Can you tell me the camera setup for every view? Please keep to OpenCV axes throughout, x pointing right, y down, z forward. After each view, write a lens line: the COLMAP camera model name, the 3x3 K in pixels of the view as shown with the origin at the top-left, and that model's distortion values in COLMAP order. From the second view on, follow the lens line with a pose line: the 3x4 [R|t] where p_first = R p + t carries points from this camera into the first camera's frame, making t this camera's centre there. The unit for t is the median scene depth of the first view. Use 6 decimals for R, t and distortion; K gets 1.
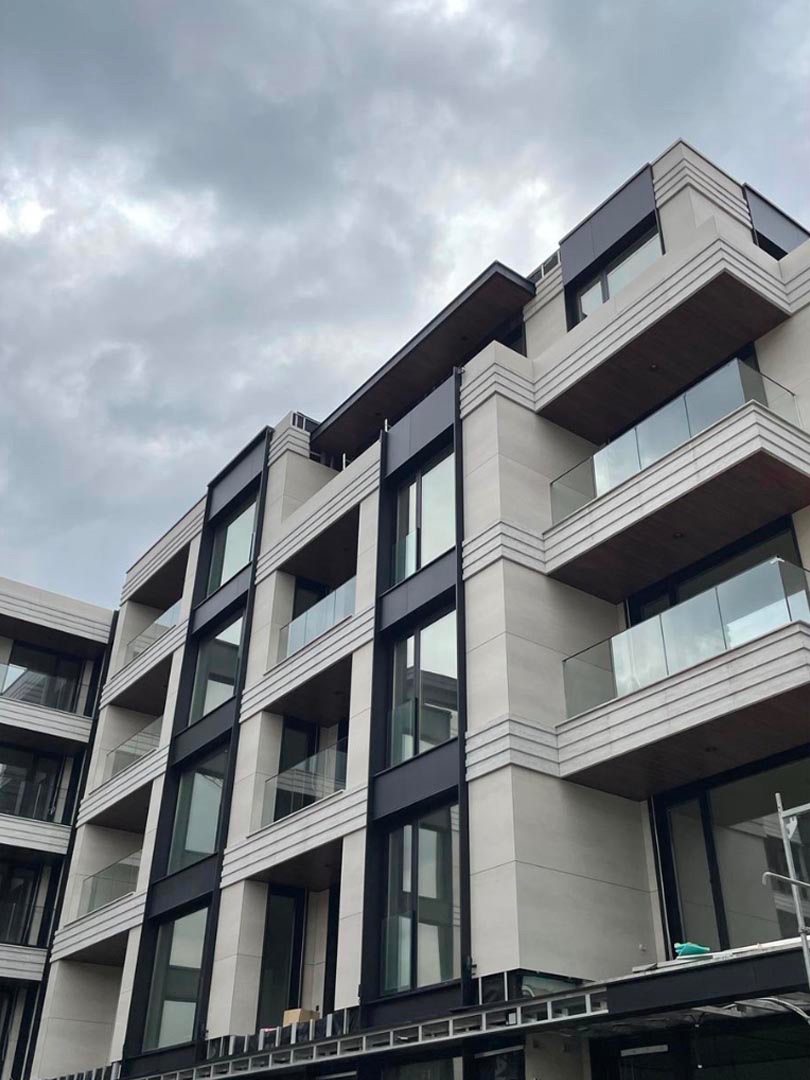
lens RADIAL K [[1043.1, 0, 405.0], [0, 1043.1, 540.0], [0, 0, 1]] dist [0.096372, -0.091976]
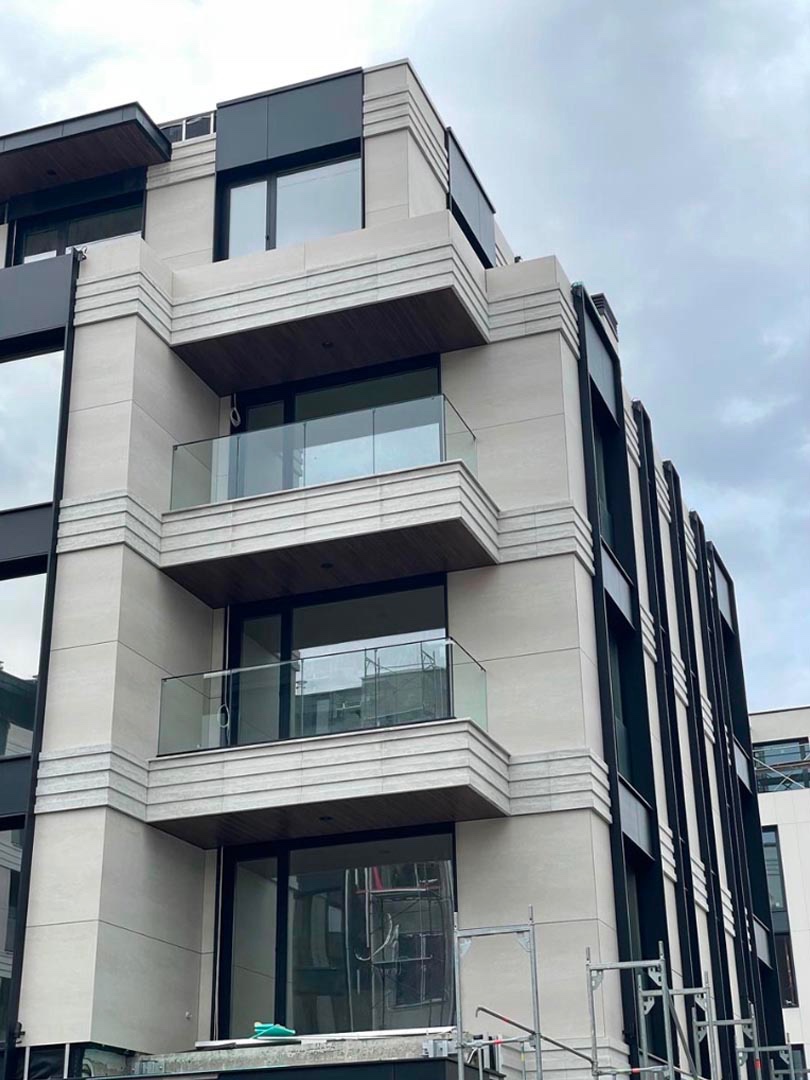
lens RADIAL K [[1606.6, 0, 405.0], [0, 1606.6, 540.0], [0, 0, 1]] dist [0.149225, -0.201326]
pose [[0.842663, 0.198665, 0.500452, -0.380124], [-0.267859, 0.960944, 0.069555, -0.142754], [-0.467088, -0.192662, 0.862966, -0.191950]]
